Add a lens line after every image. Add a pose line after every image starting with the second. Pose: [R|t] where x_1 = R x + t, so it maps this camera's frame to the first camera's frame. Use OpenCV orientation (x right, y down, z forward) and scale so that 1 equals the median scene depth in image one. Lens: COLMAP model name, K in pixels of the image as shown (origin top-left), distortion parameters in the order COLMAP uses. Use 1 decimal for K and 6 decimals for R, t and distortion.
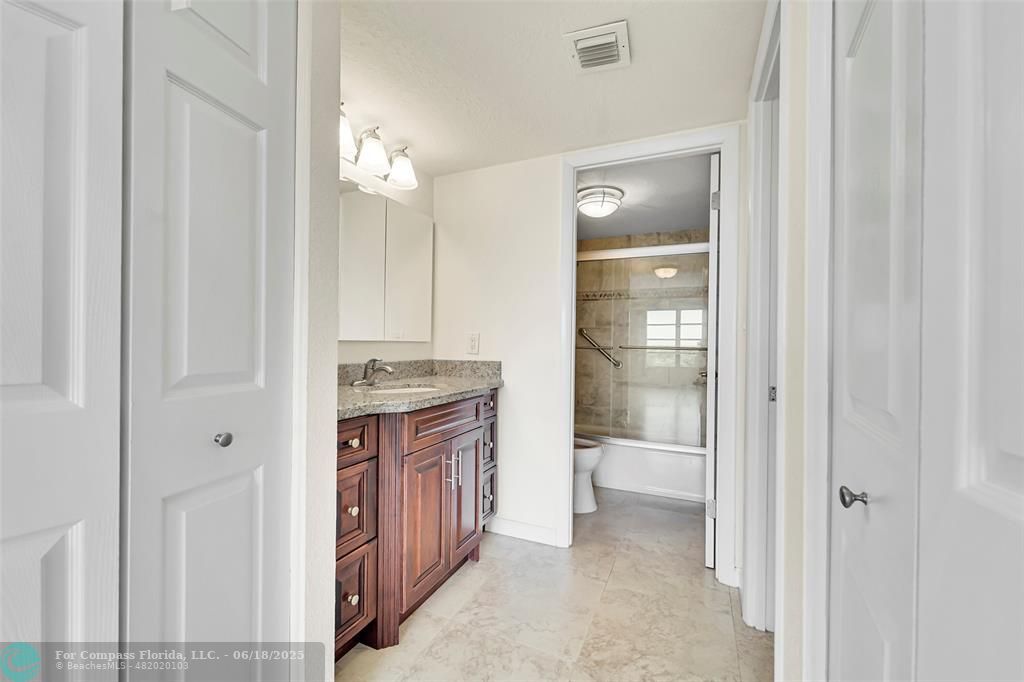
lens RADIAL K [[412.3, 0, 510.1], [0, 412.3, 344.0], [0, 0, 1]] dist [-0.001000, -0.000242]
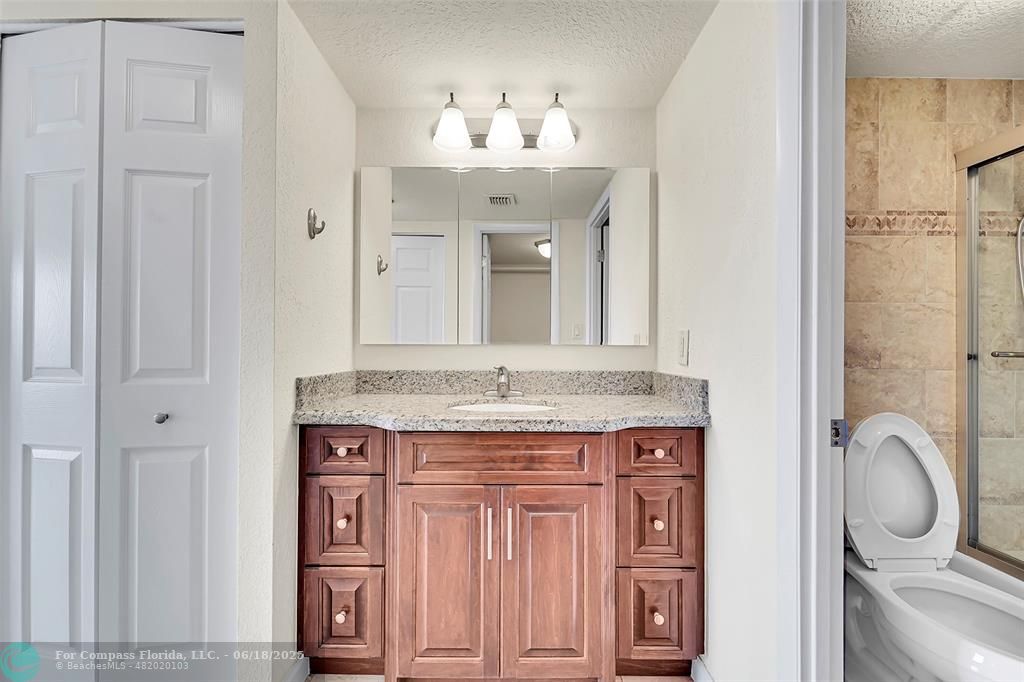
lens RADIAL K [[412.3, 0, 510.1], [0, 412.3, 344.0], [0, 0, 1]] dist [-0.001000, -0.000242]
pose [[0.412325, -0.013405, -0.910938, 0.584375], [-0.001153, 0.999883, -0.015236, 0.004426], [0.911036, 0.007332, 0.412262, 0.853628]]
